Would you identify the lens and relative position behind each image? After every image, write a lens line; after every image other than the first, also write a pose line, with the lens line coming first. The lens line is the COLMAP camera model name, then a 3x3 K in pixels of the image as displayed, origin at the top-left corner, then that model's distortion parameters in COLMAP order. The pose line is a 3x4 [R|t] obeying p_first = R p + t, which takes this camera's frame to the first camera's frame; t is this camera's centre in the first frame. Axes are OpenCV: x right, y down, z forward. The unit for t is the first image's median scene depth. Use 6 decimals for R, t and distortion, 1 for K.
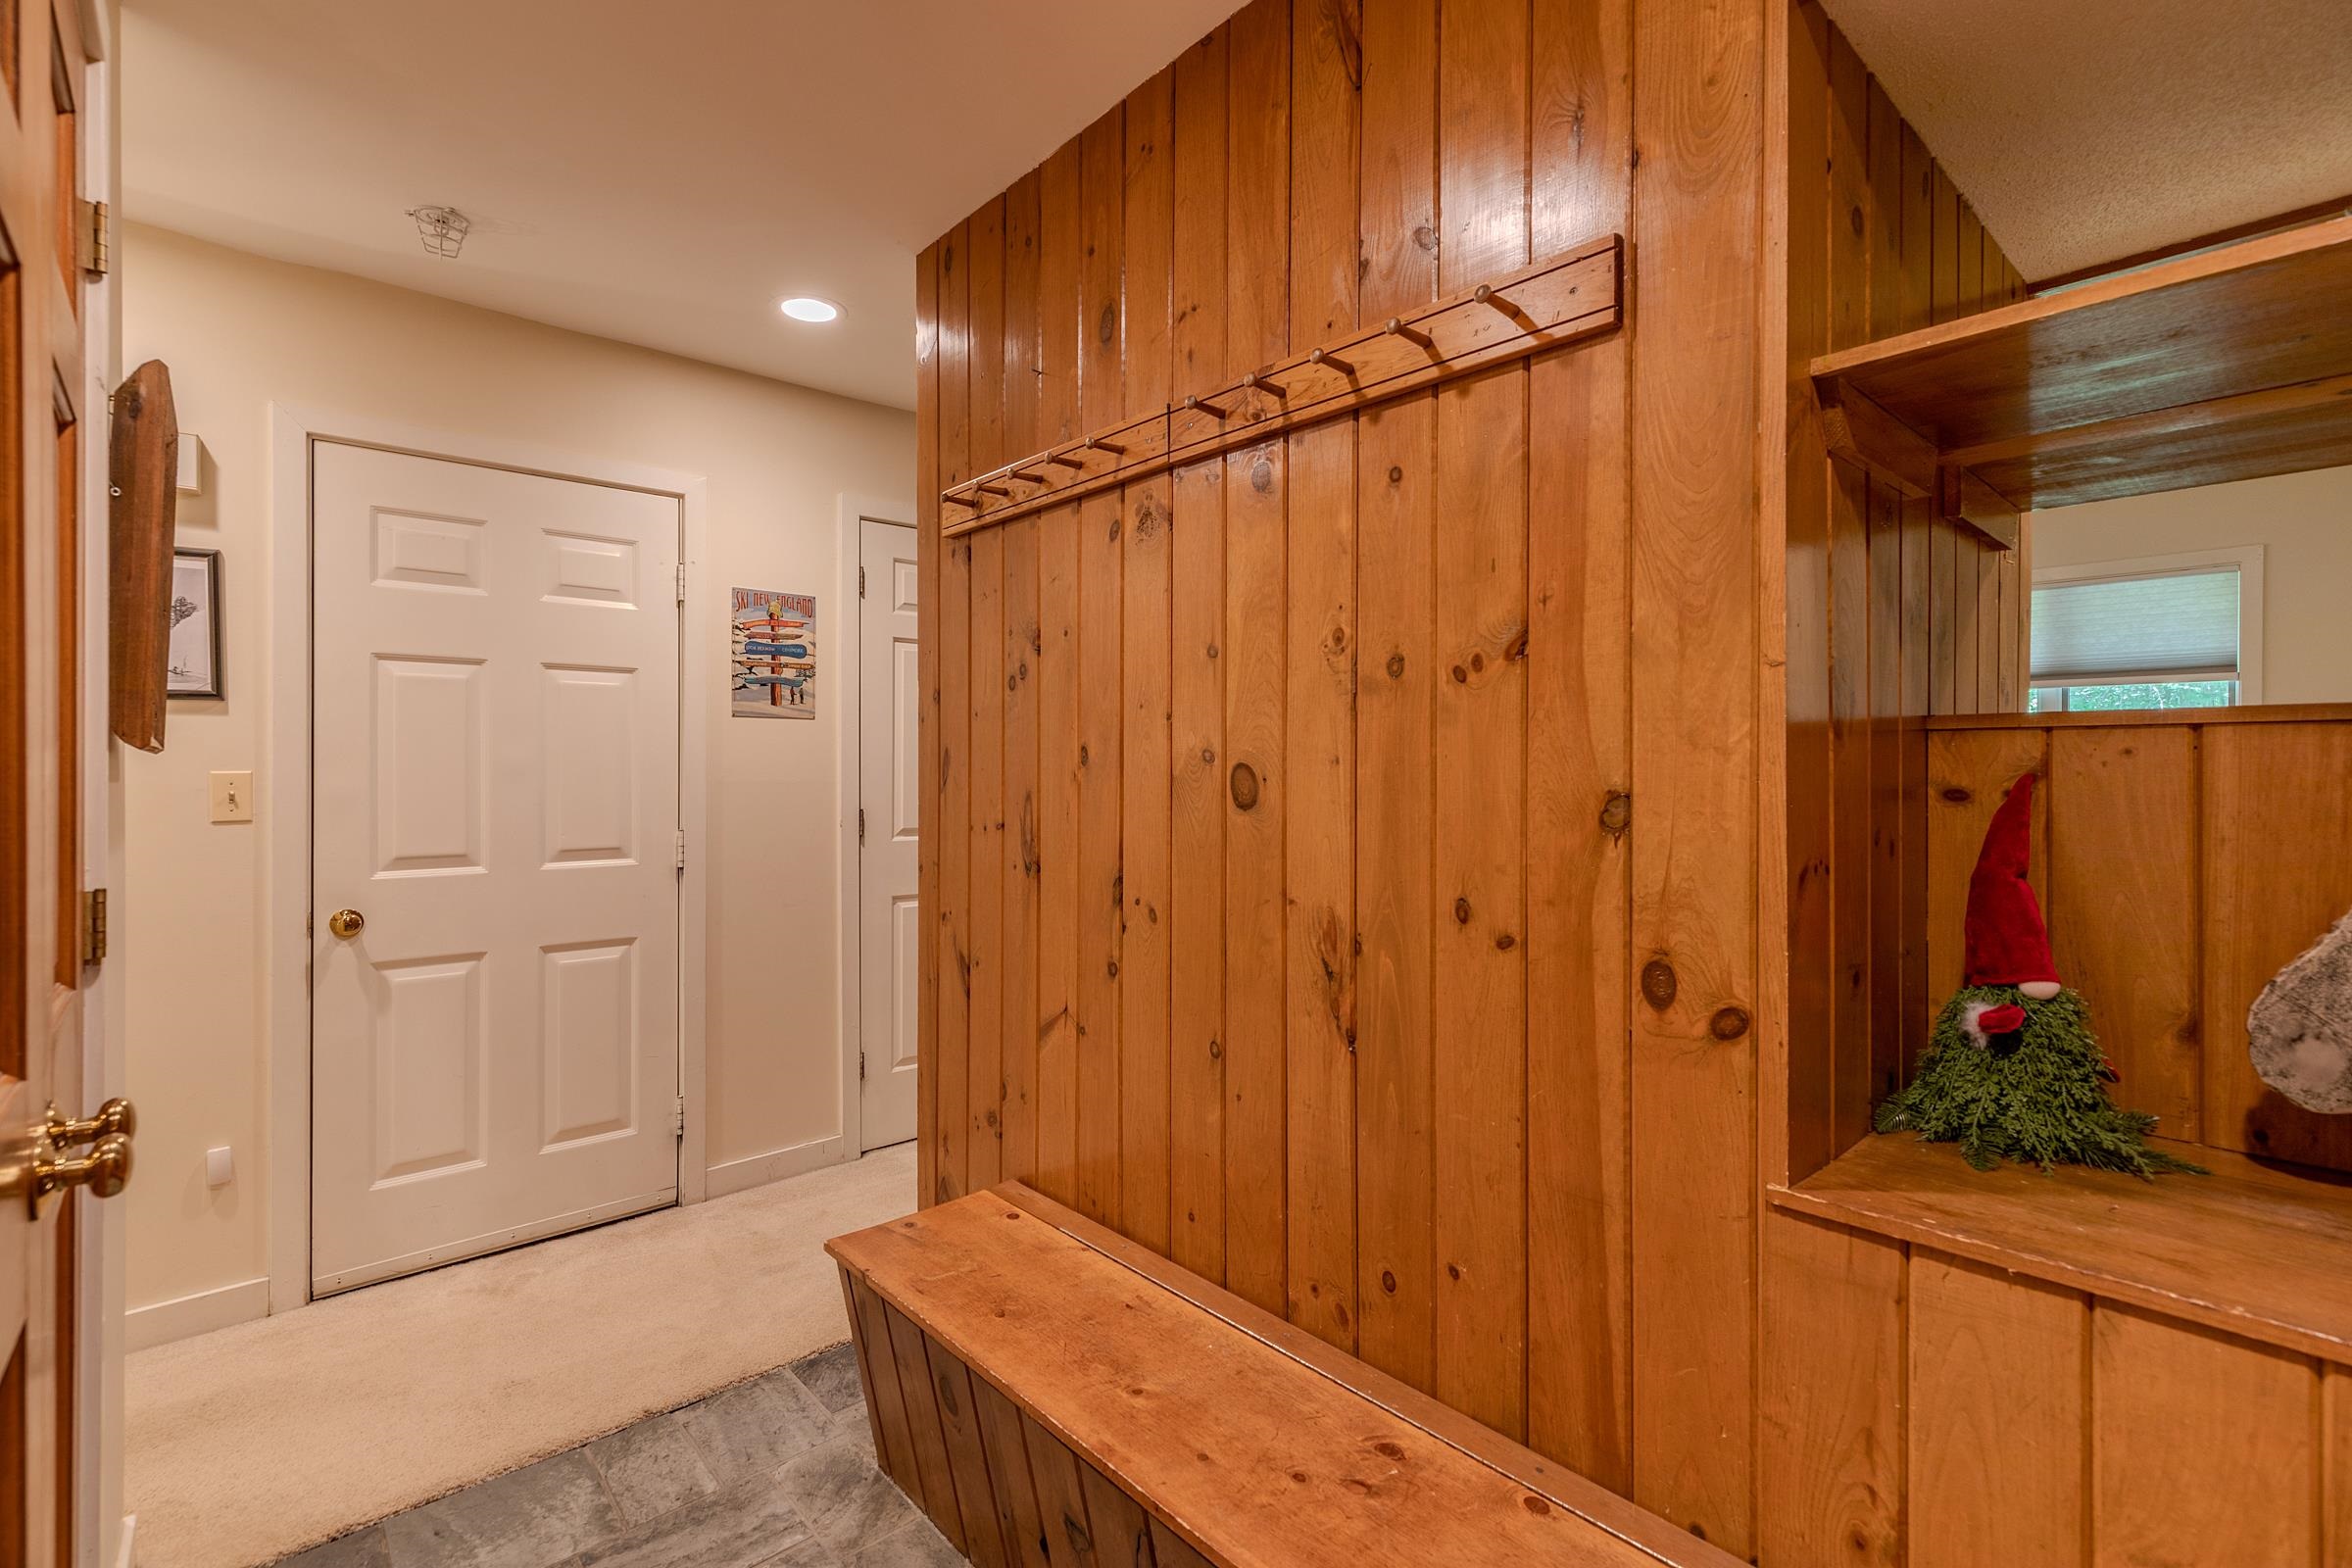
lens RADIAL K [[1086.9, 0, 1186.7], [0, 1086.9, 783.4], [0, 0, 1]] dist [0.008202, -0.001081]
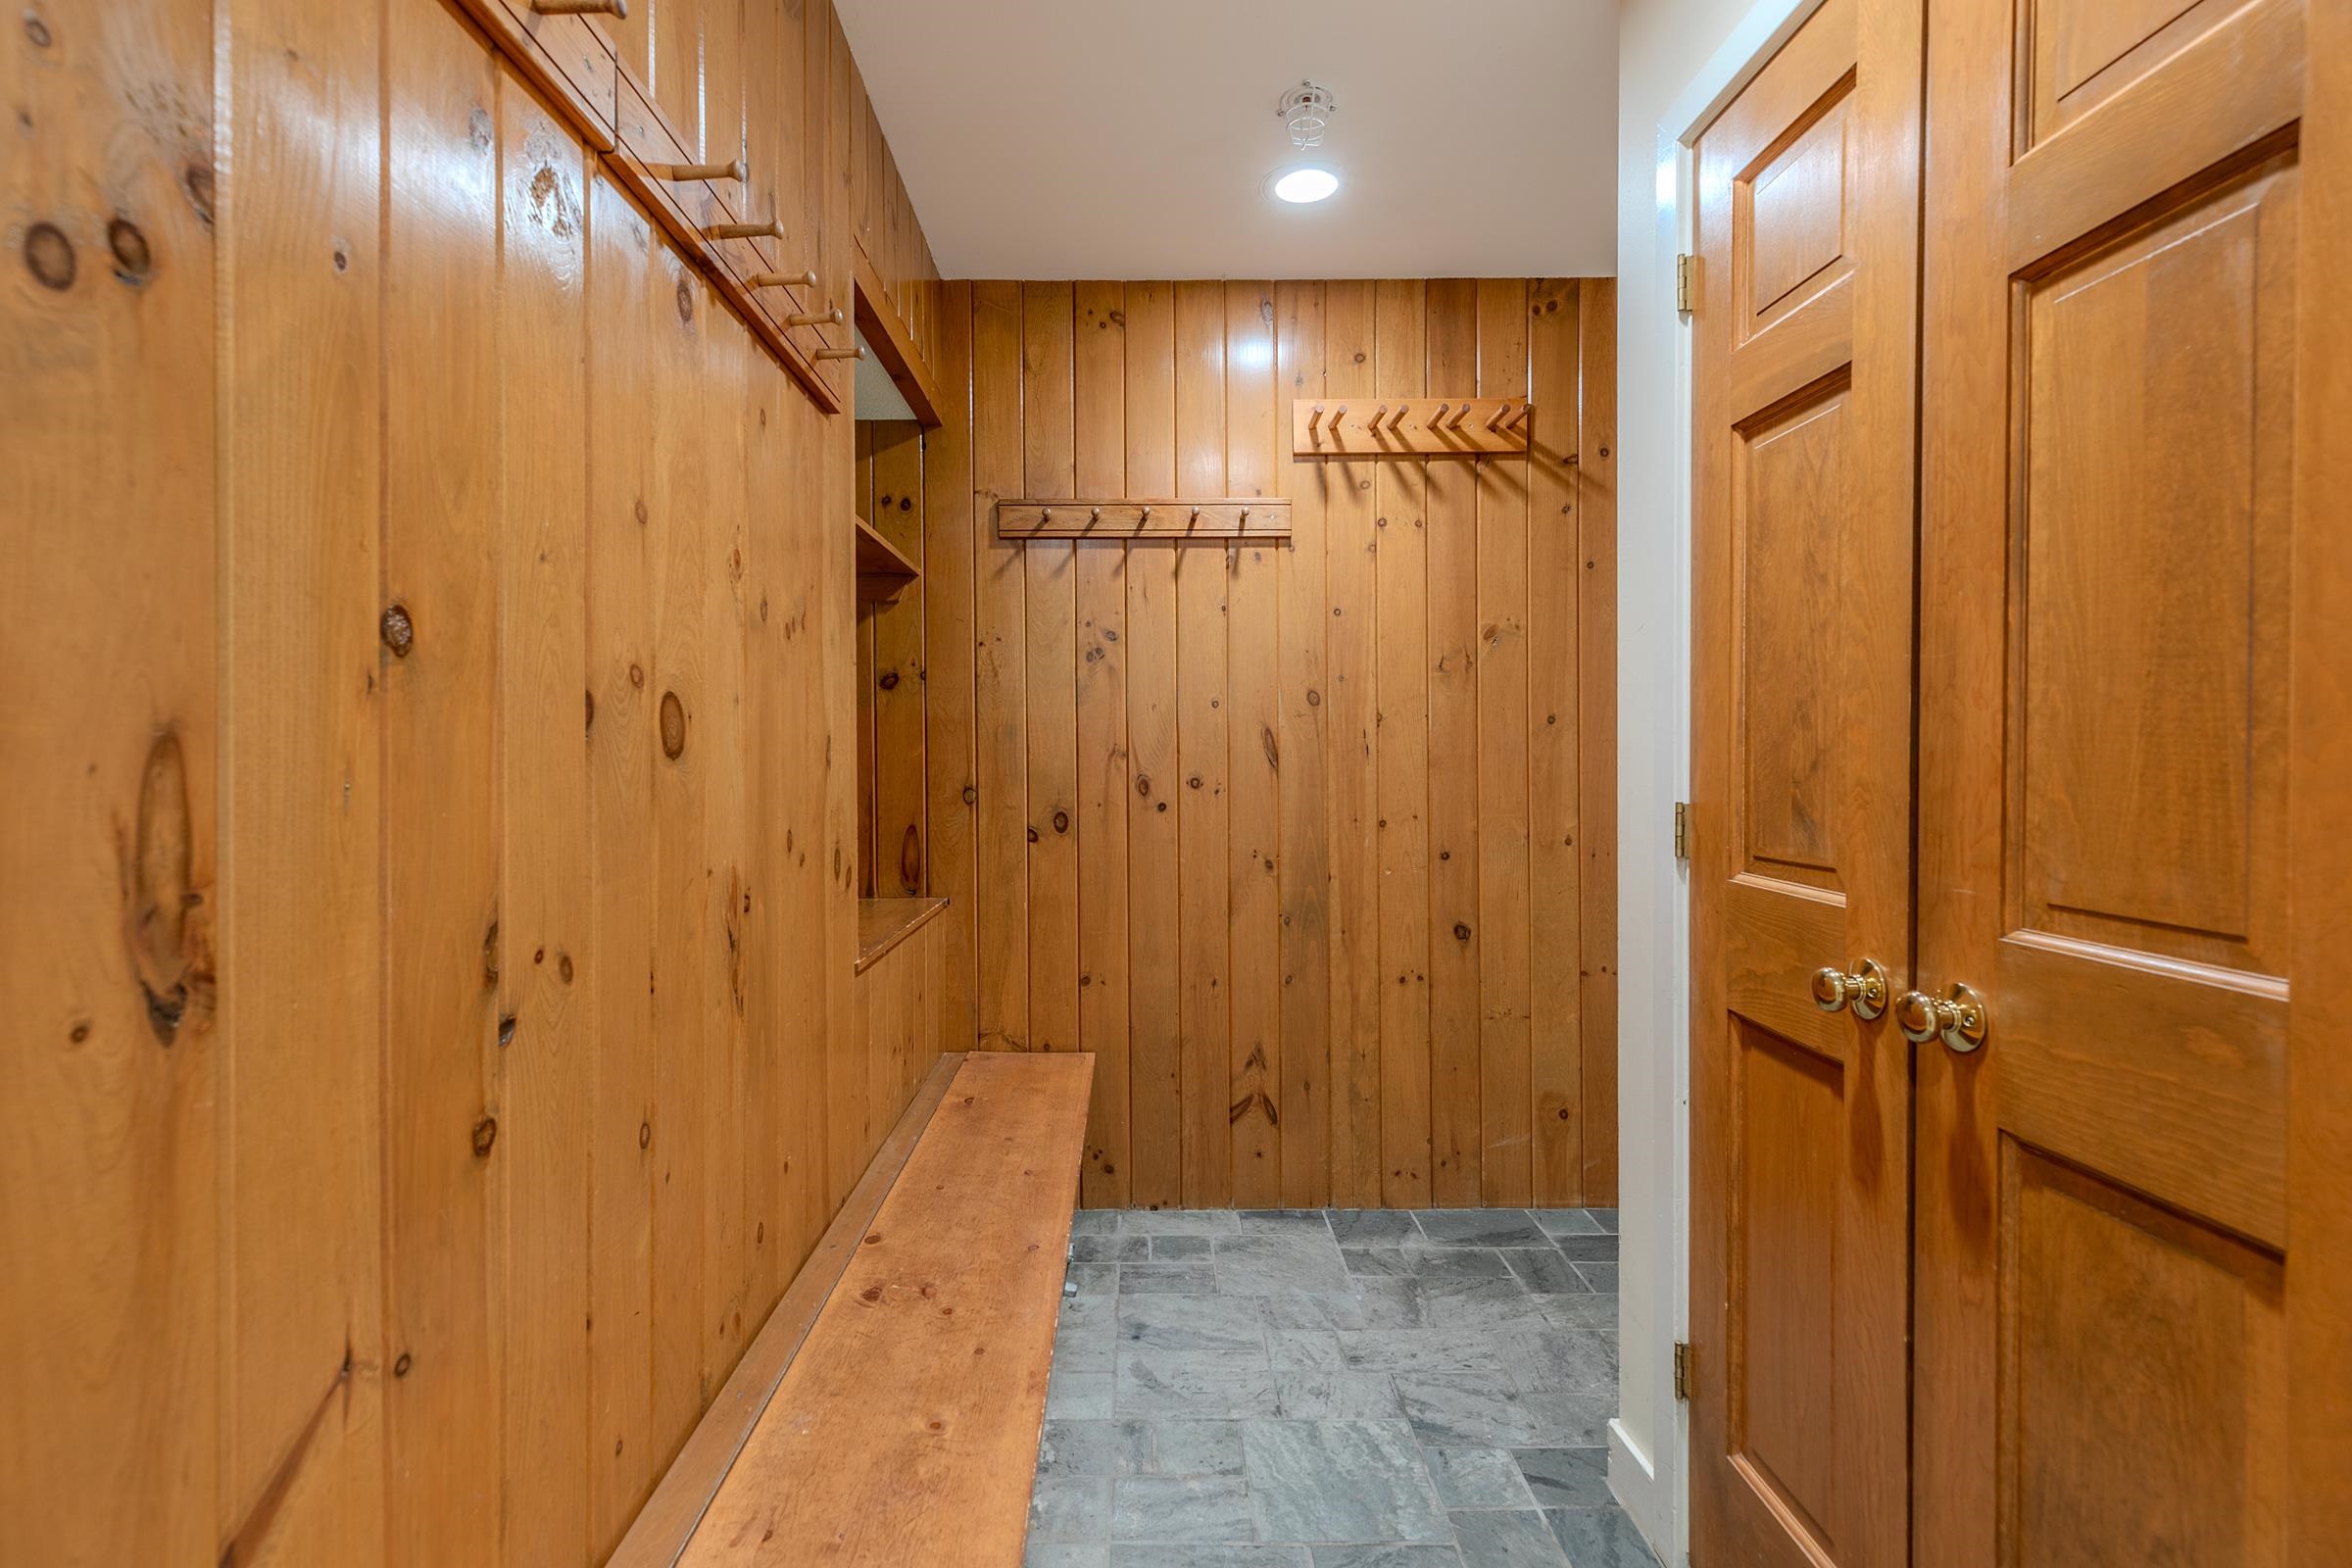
lens RADIAL K [[1086.9, 0, 1128.7], [0, 1086.9, 765.4], [0, 0, 1]] dist [0.008202, -0.001081]
pose [[-0.739646, -0.007221, 0.672957, -0.648845], [0.003874, 0.999880, 0.014988, 0.019434], [-0.672985, 0.013693, -0.739530, 1.347400]]
